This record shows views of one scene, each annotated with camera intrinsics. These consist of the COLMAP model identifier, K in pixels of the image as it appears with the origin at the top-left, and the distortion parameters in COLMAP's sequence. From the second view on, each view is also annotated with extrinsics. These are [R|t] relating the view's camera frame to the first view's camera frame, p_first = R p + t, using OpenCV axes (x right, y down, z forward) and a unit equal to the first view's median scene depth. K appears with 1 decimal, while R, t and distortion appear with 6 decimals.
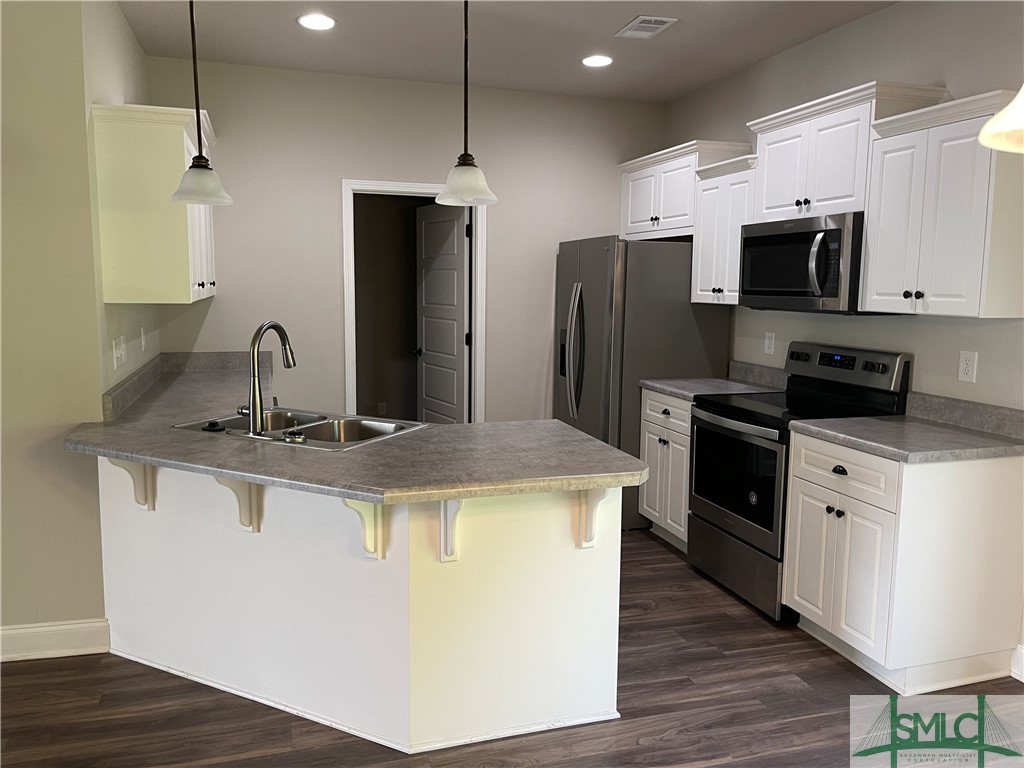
lens RADIAL K [[772.6, 0, 505.1], [0, 772.6, 381.2], [0, 0, 1]] dist [0.047052, -0.054826]
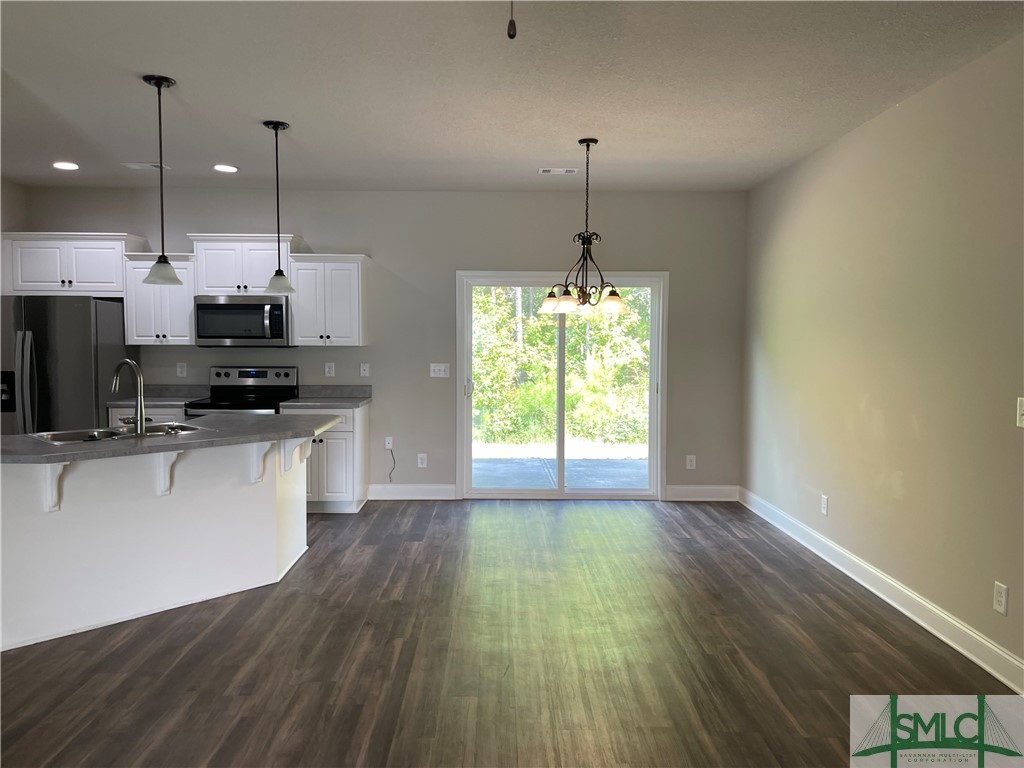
lens RADIAL K [[772.6, 0, 507.2], [0, 772.6, 382.7], [0, 0, 1]] dist [0.047052, -0.054826]
pose [[0.282921, -0.069883, 0.956594, -1.256363], [0.120716, 0.992006, 0.036768, -0.001650], [-0.951516, 0.105074, 0.289096, -0.088856]]
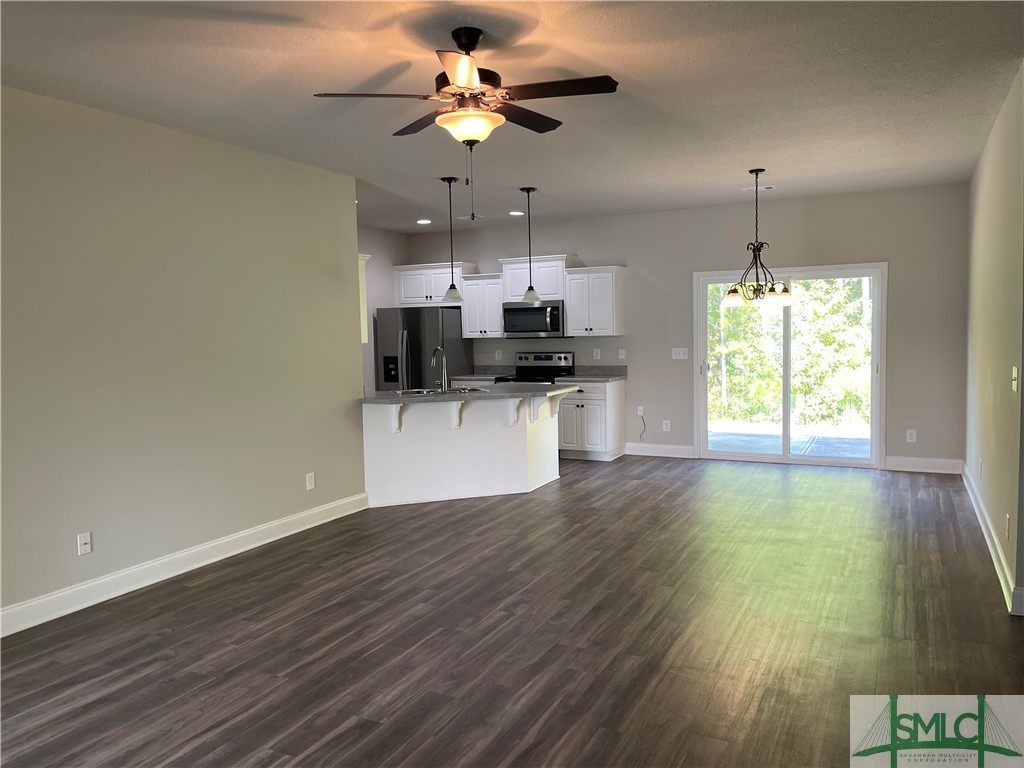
lens RADIAL K [[772.6, 0, 506.0], [0, 772.6, 389.5], [0, 0, 1]] dist [0.047052, -0.054826]
pose [[0.695286, -0.084181, 0.713787, -1.581348], [0.121538, 0.992586, -0.001327, 0.070051], [-0.708383, 0.087675, 0.700362, -0.702895]]
